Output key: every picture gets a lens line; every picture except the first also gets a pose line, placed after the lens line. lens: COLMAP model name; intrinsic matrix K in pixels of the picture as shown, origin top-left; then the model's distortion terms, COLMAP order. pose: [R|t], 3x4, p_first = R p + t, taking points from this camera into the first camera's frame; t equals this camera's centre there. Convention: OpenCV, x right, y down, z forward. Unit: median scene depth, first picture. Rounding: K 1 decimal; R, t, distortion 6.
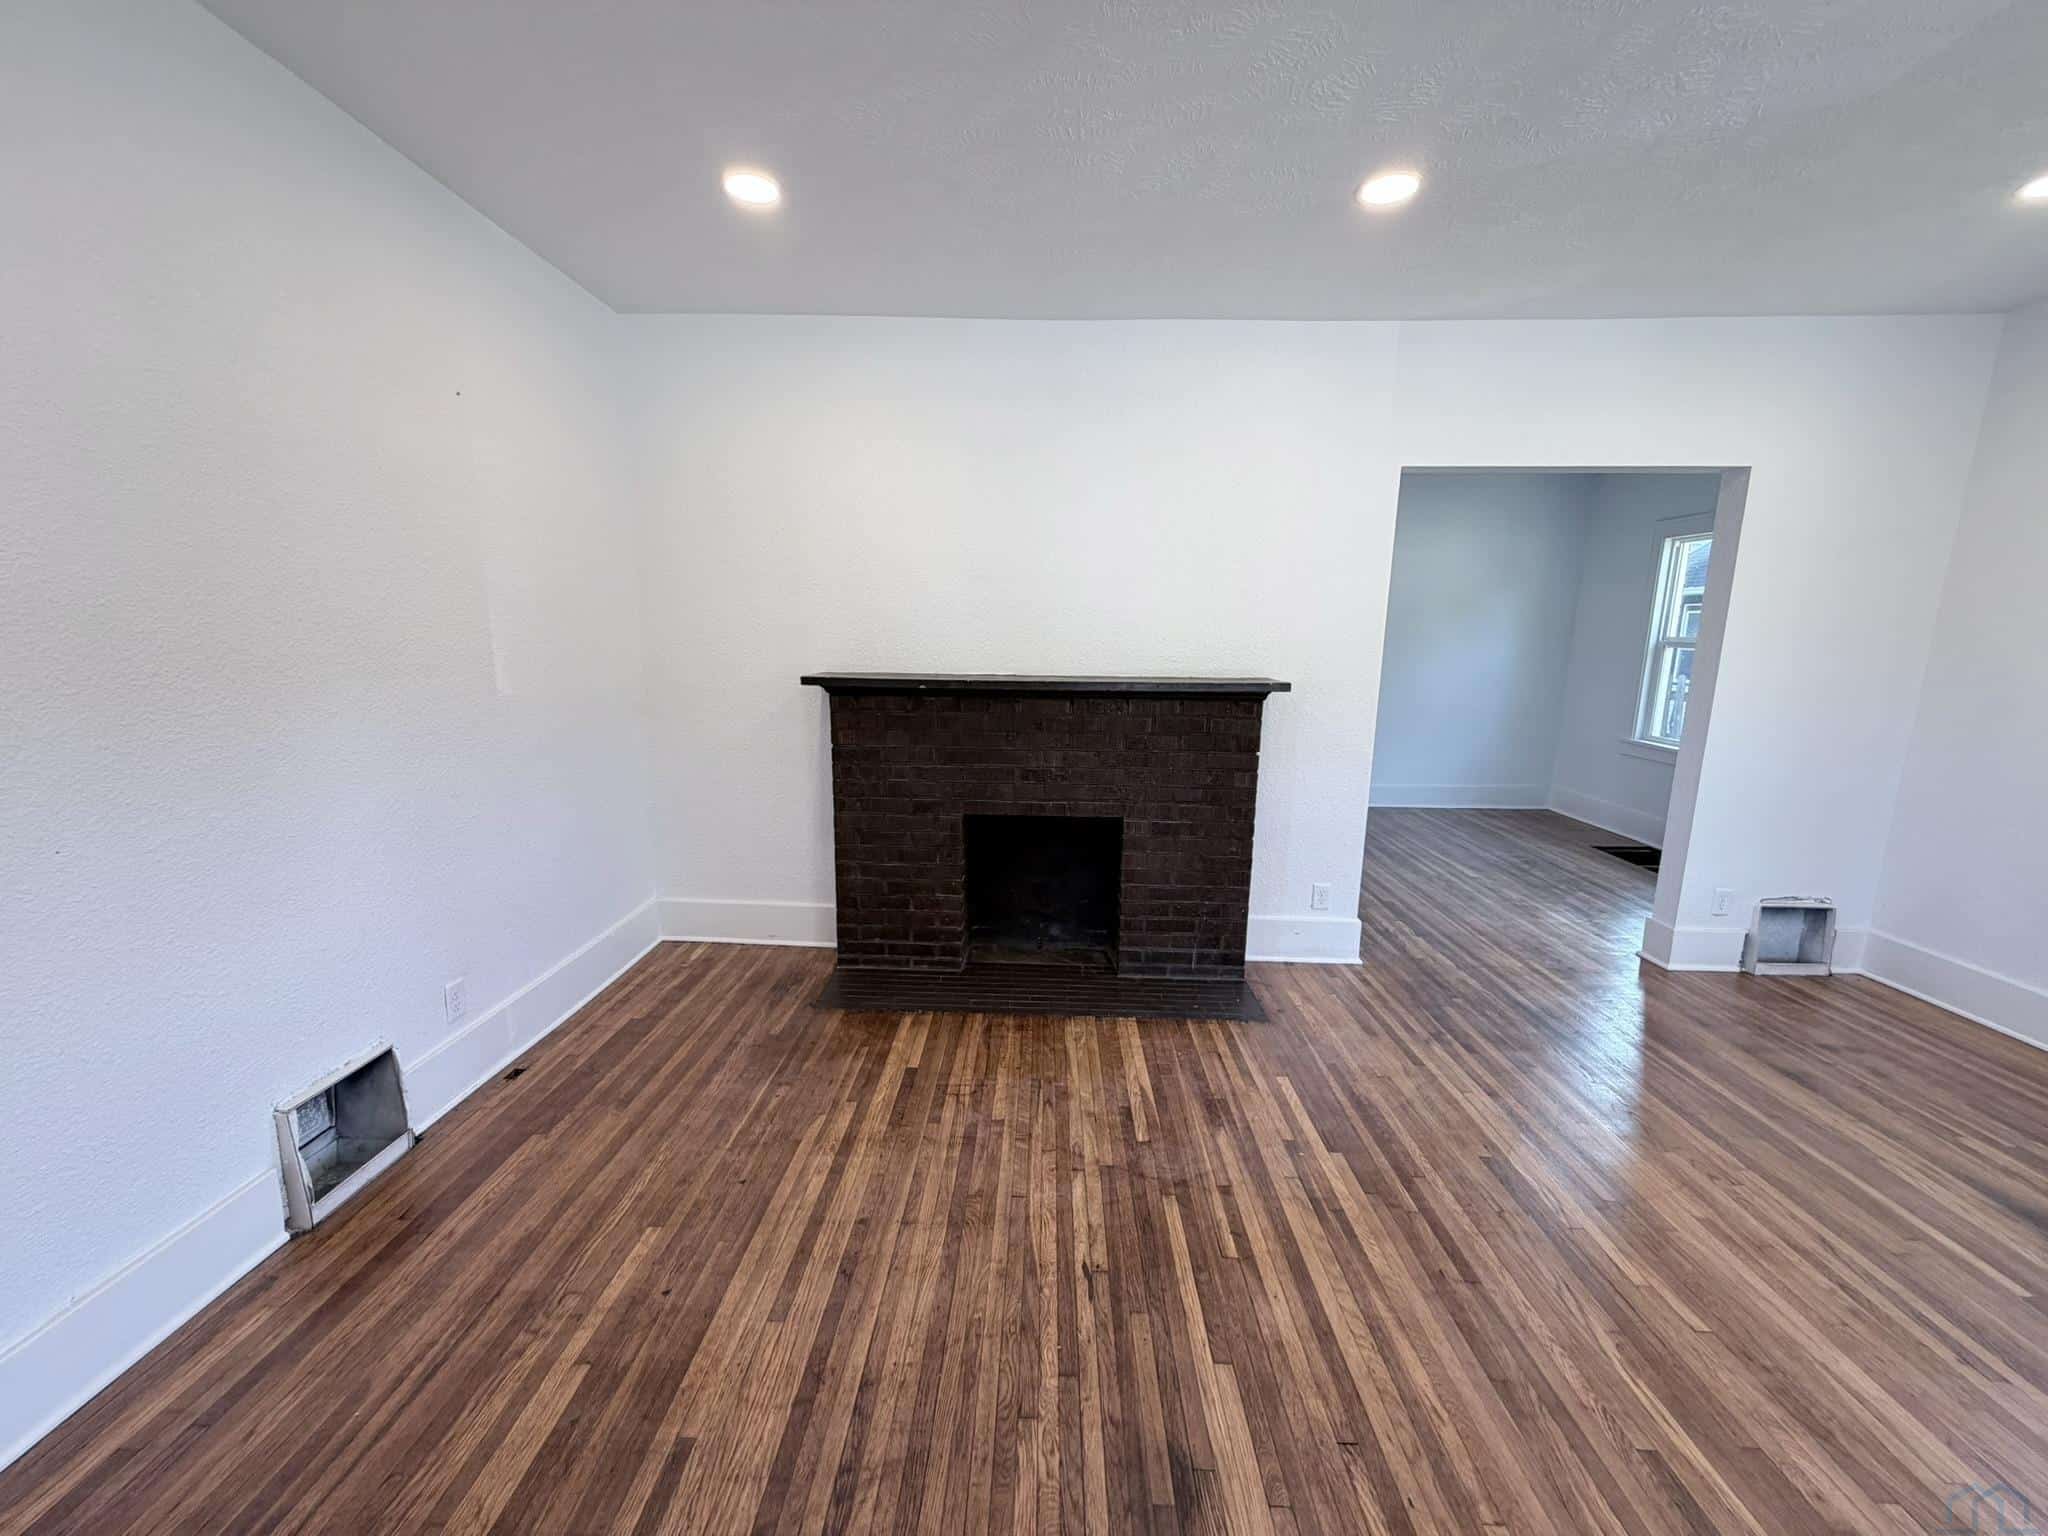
lens RADIAL K [[819.4, 0, 1019.0], [0, 819.4, 767.4], [0, 0, 1]] dist [0.000544, 0.000676]
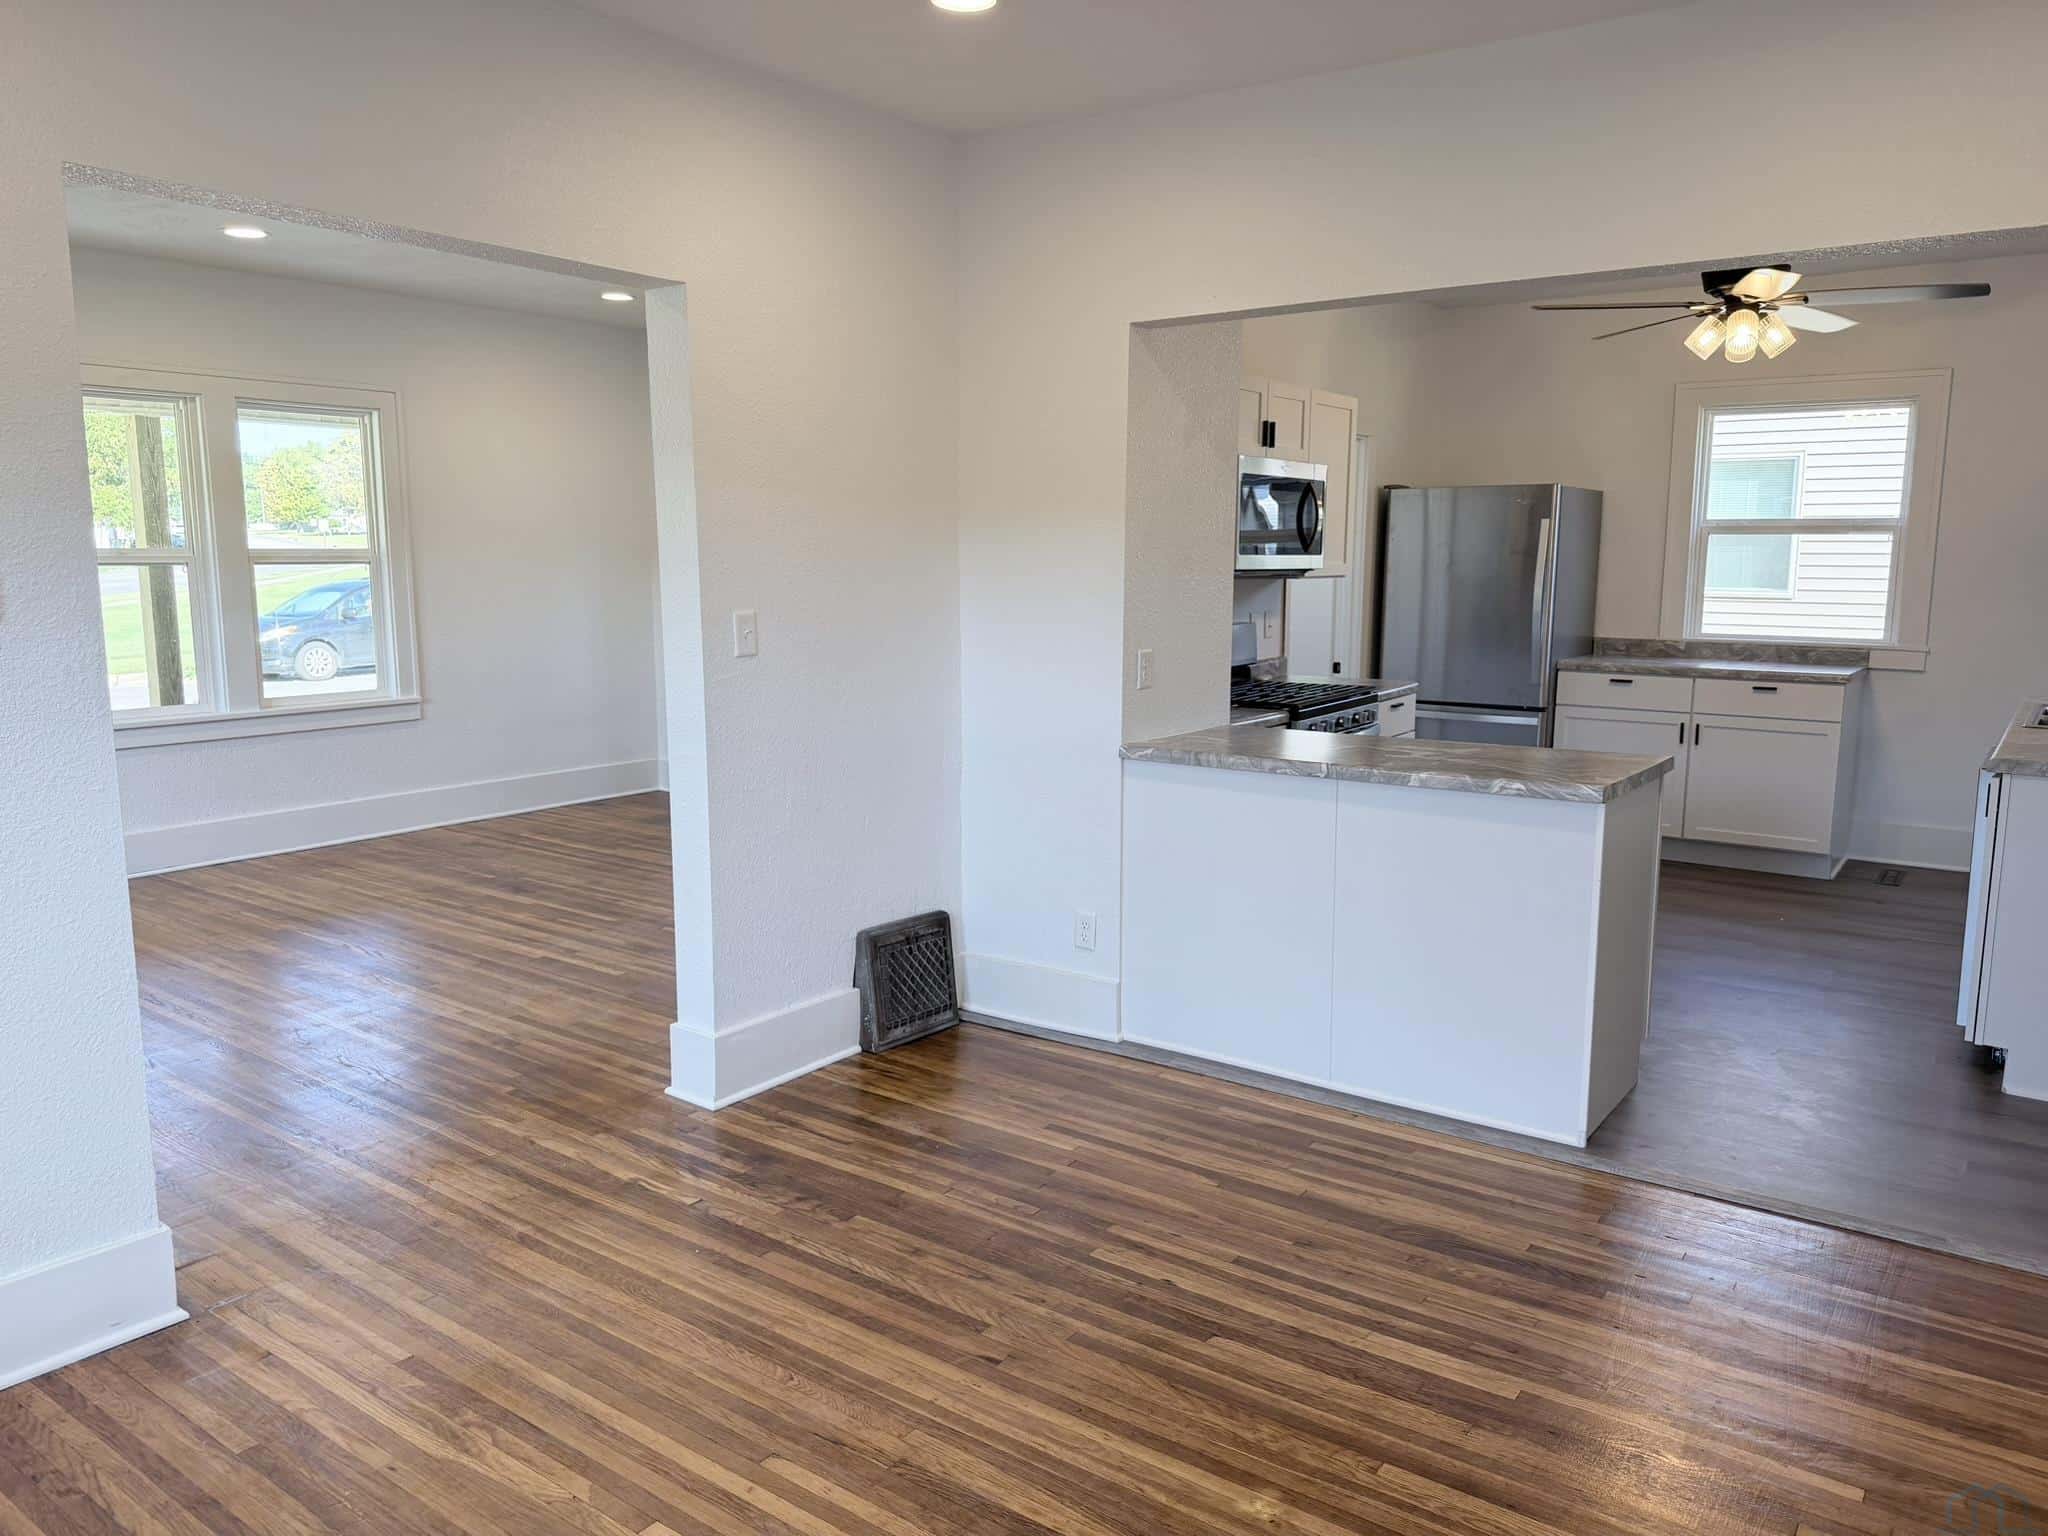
lens RADIAL K [[1441.6, 0, 1036.7], [0, 1441.6, 766.1], [0, 0, 1]] dist [0.014740, -0.003500]
pose [[-0.554782, 0.105272, -0.825309, 1.350592], [-0.153500, 0.961983, 0.225889, -0.340273], [0.817713, 0.252004, -0.517532, 2.058629]]
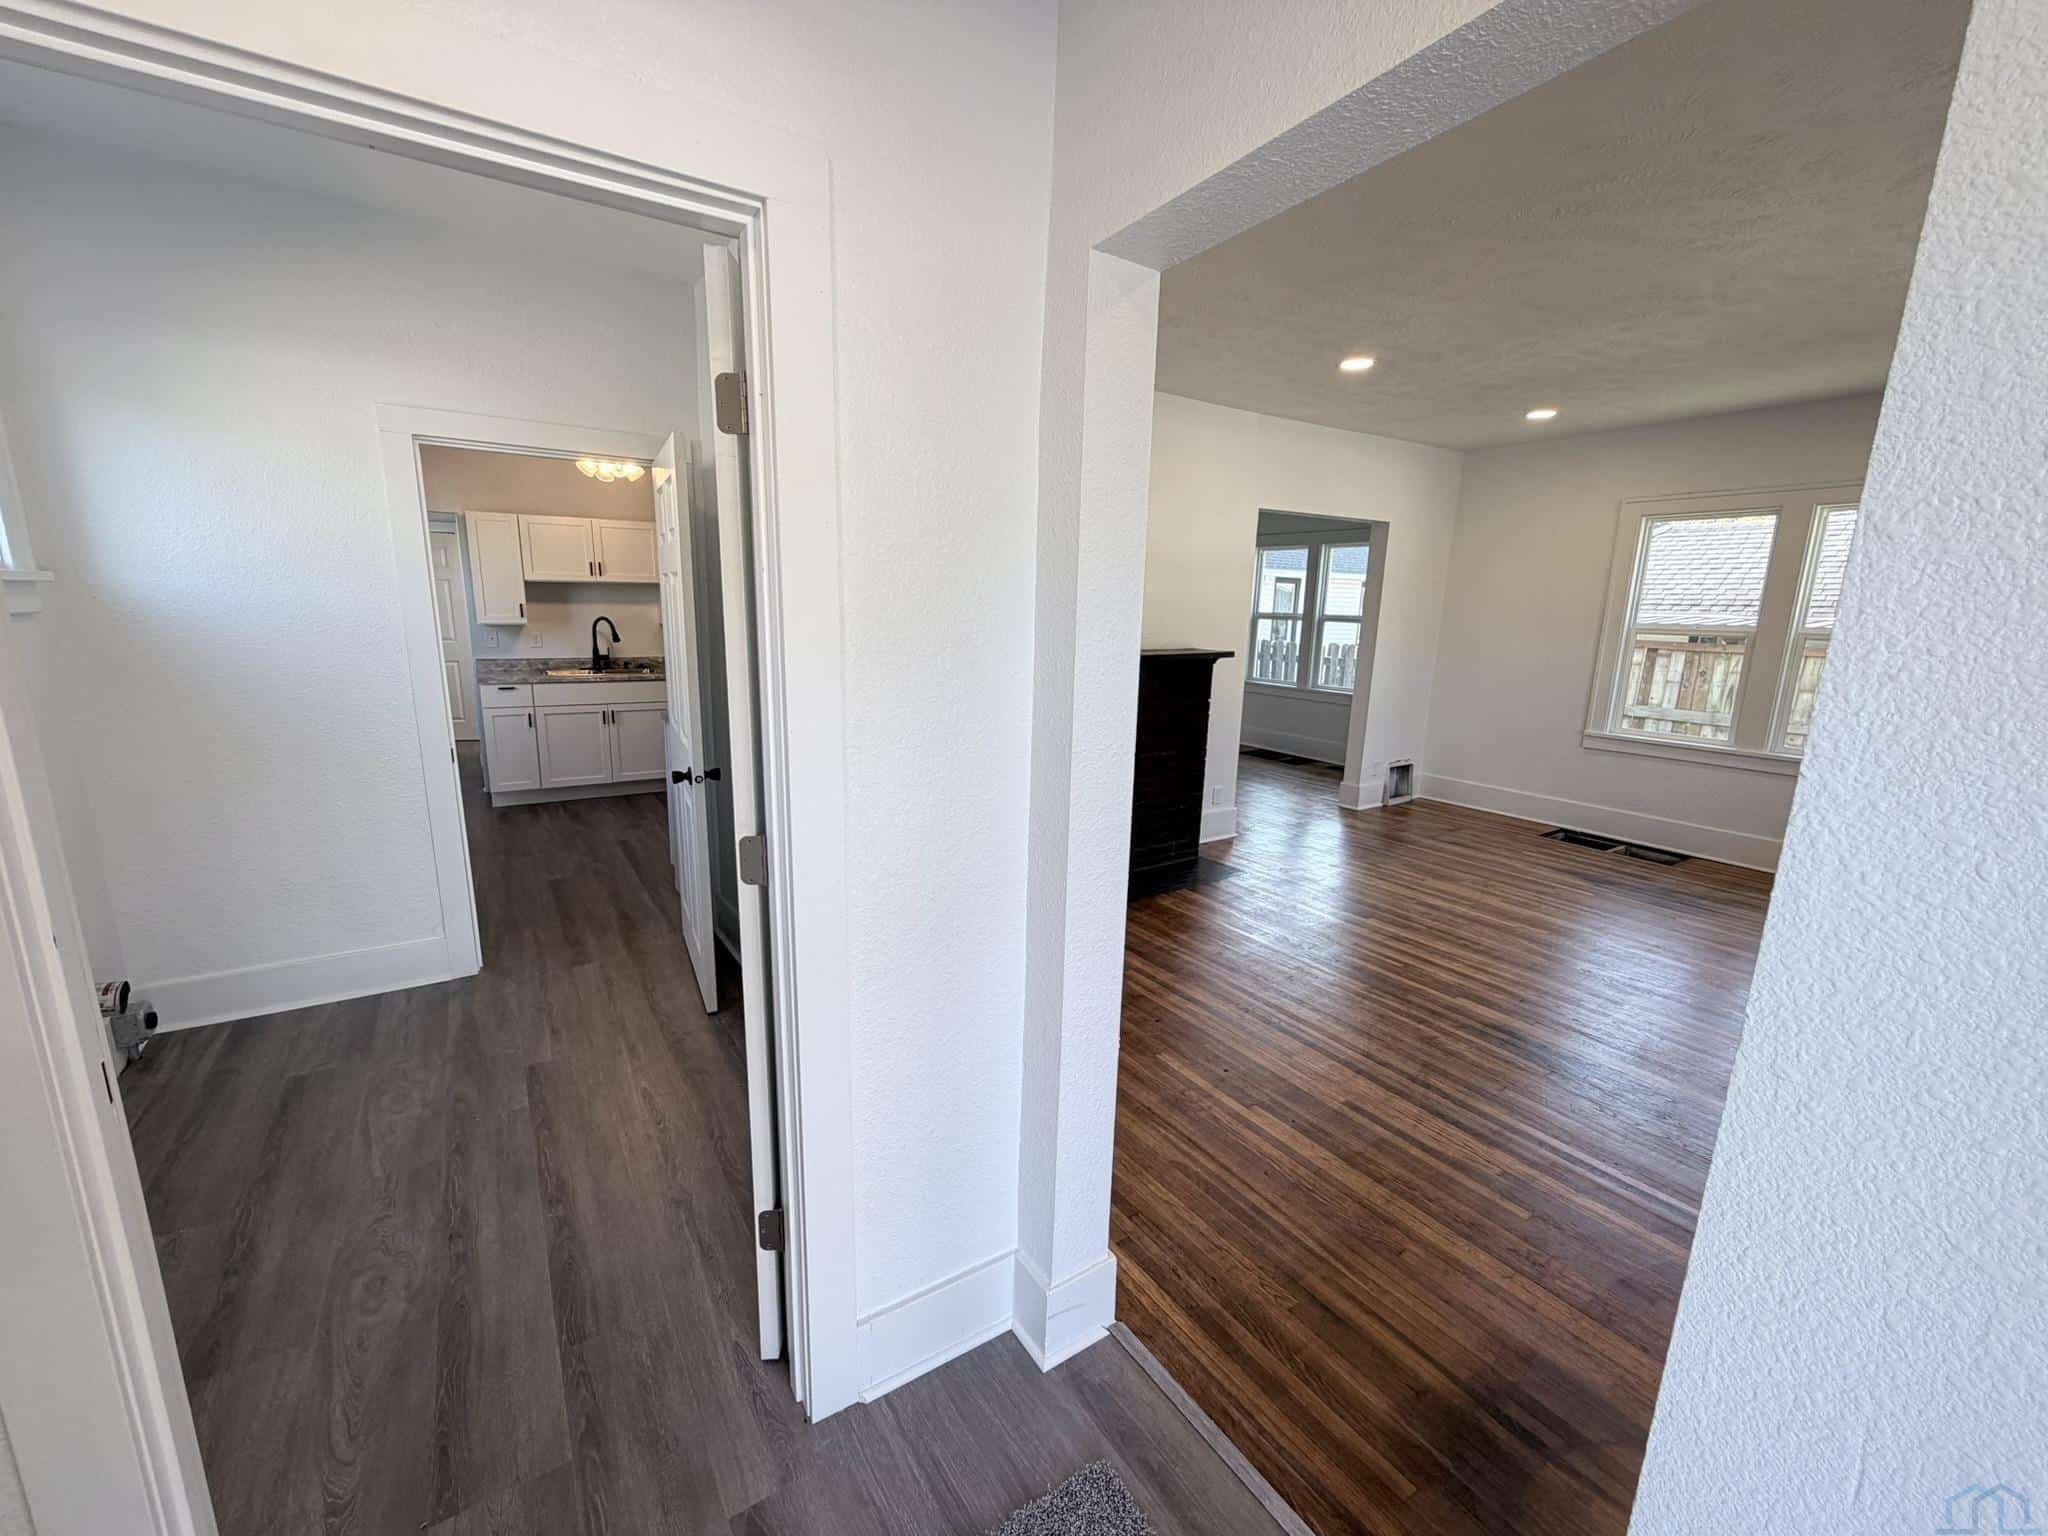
lens RADIAL K [[819.4, 0, 1019.3], [0, 819.4, 768.6], [0, 0, 1]] dist [0.000544, 0.000676]
pose [[0.816280, -0.113965, 0.566303, -0.895046], [0.089209, 0.993455, 0.071340, -0.032751], [-0.570727, -0.007714, 0.821104, -0.012799]]
